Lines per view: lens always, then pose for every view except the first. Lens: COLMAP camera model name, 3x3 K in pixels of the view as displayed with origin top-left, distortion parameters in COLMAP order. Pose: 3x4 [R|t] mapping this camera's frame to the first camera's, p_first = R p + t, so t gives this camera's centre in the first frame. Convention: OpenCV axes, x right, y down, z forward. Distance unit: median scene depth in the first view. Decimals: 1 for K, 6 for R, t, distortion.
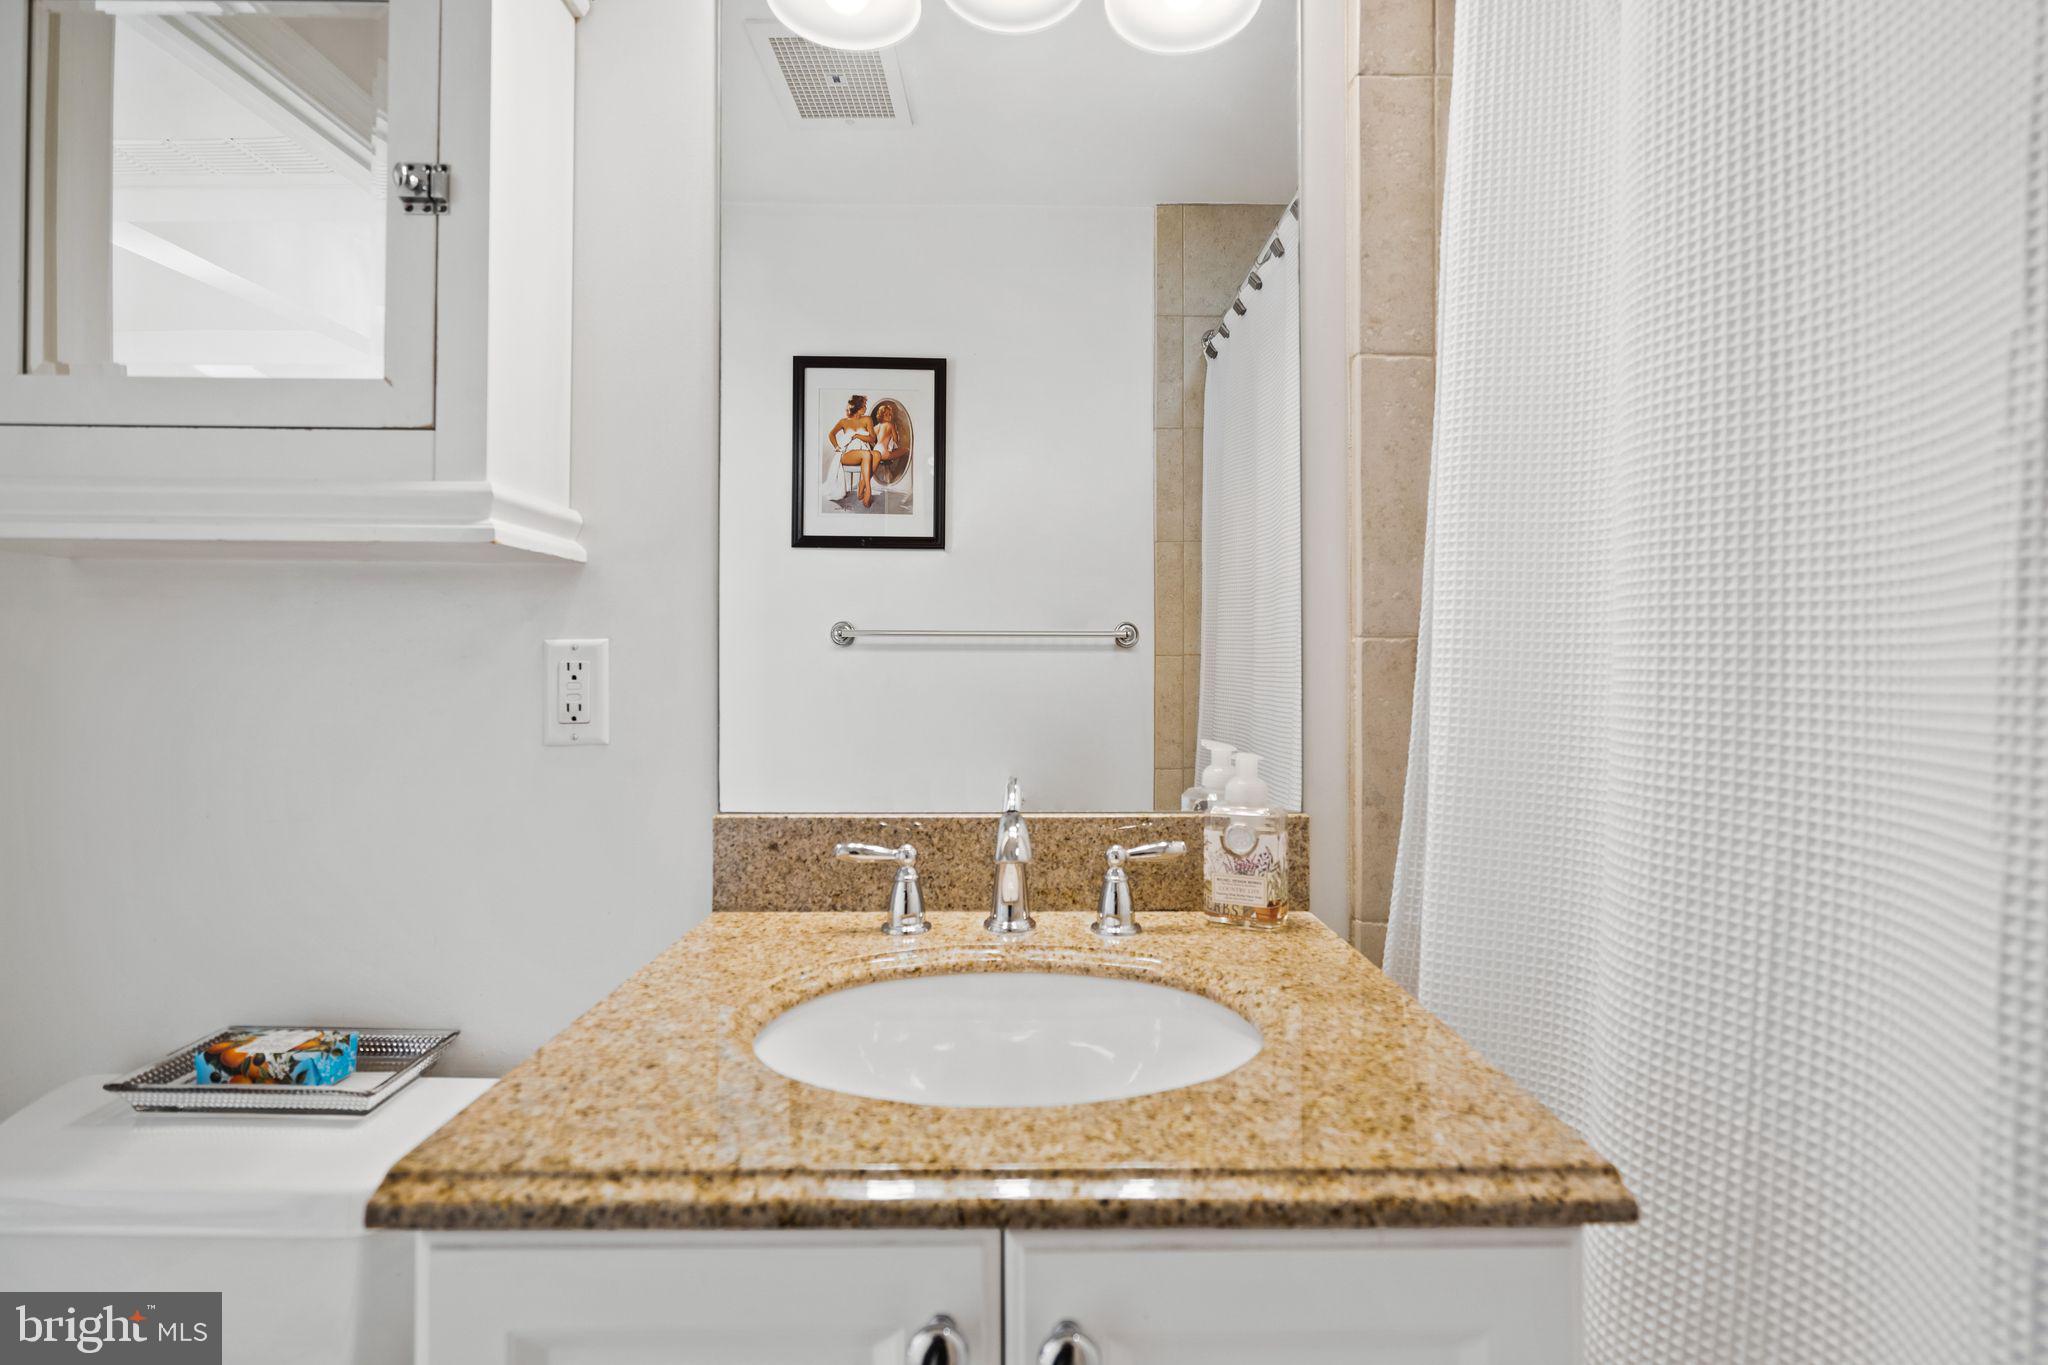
lens RADIAL K [[952.0, 0, 1036.8], [0, 952.0, 656.4], [0, 0, 1]] dist [-0.005524, 0.002392]
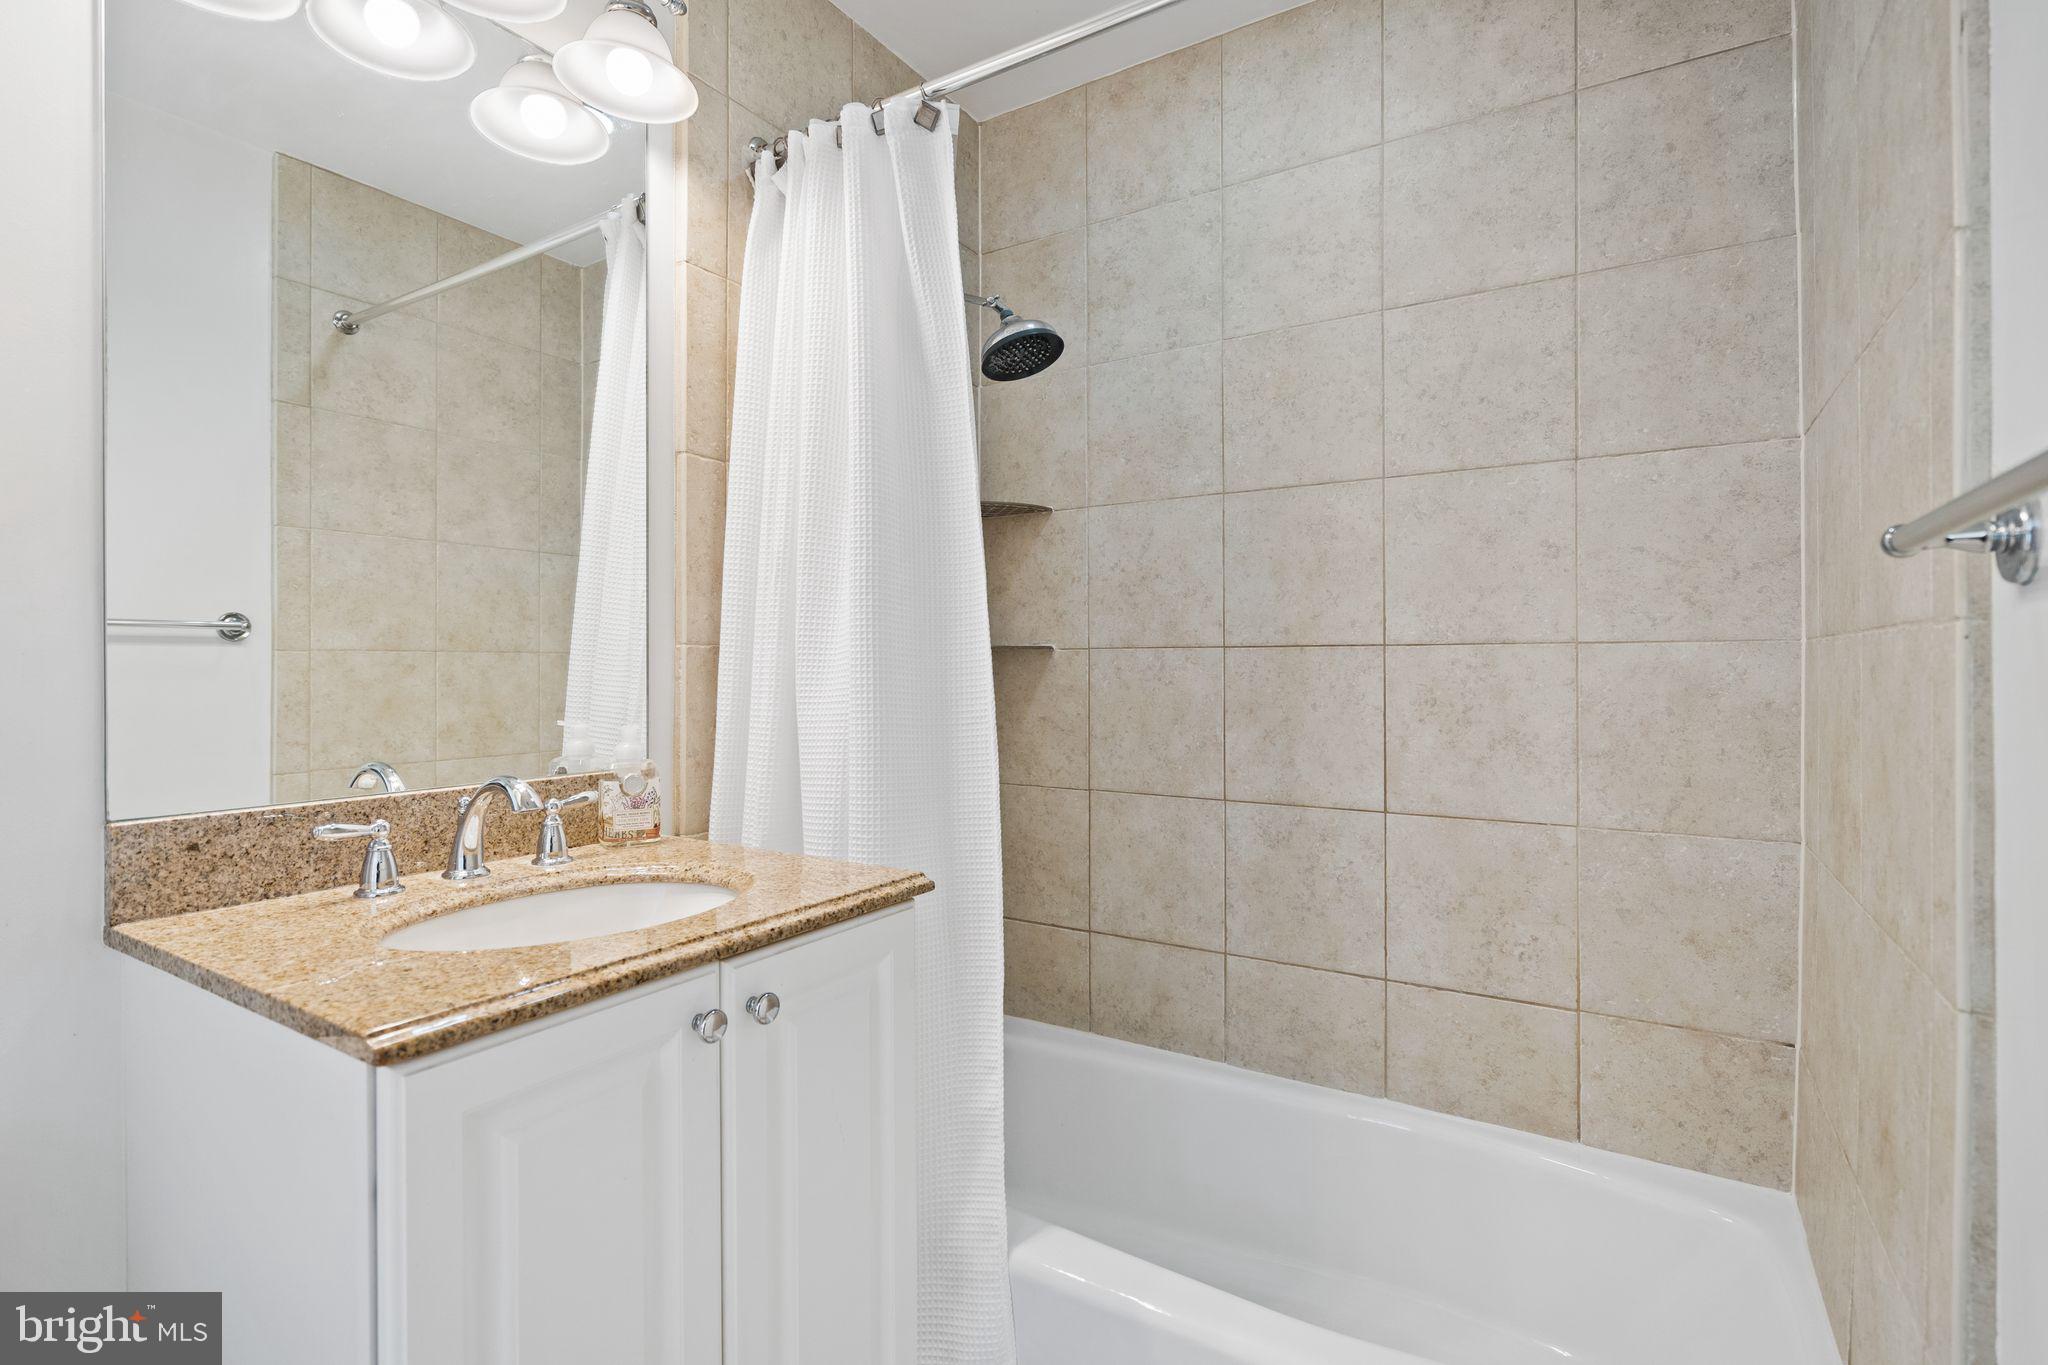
lens RADIAL K [[952.0, 0, 1028.4], [0, 952.0, 661.6], [0, 0, 1]] dist [-0.005524, 0.002392]
pose [[0.545677, 0.000473, 0.837996, -0.631236], [-0.010829, 0.999920, 0.006487, -0.008985], [-0.837926, -0.012614, 0.545638, -0.265569]]
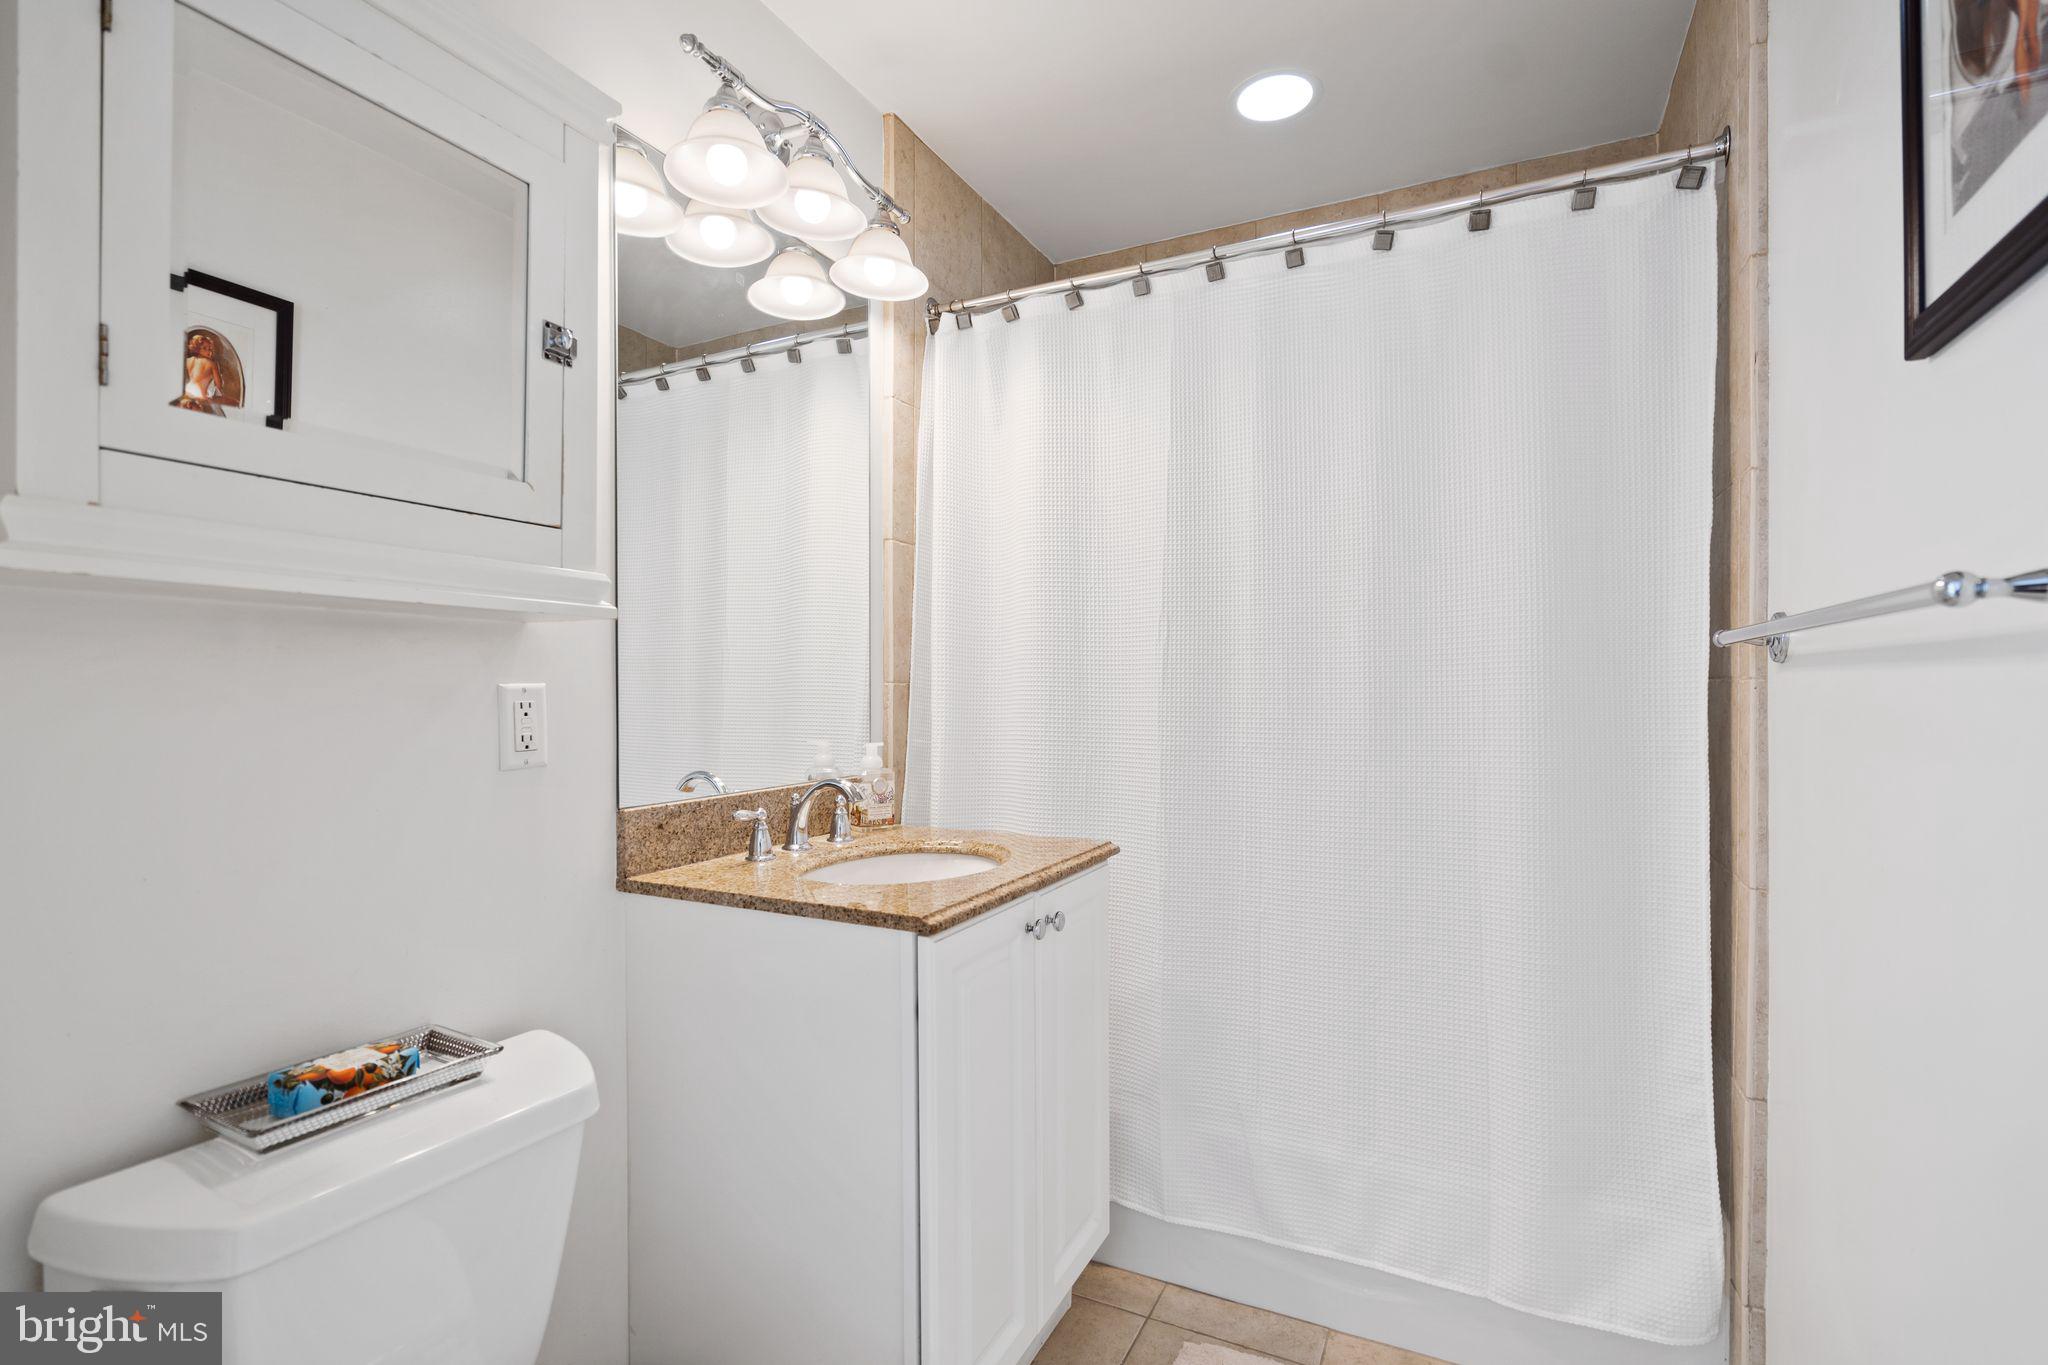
lens RADIAL K [[952.0, 0, 1019.8], [0, 952.0, 688.4], [0, 0, 1]] dist [-0.005524, 0.002392]
pose [[0.457045, -0.004572, 0.889432, -1.324667], [-0.011790, 0.999868, 0.011198, -0.034091], [-0.889365, -0.015605, 0.456931, -0.154449]]
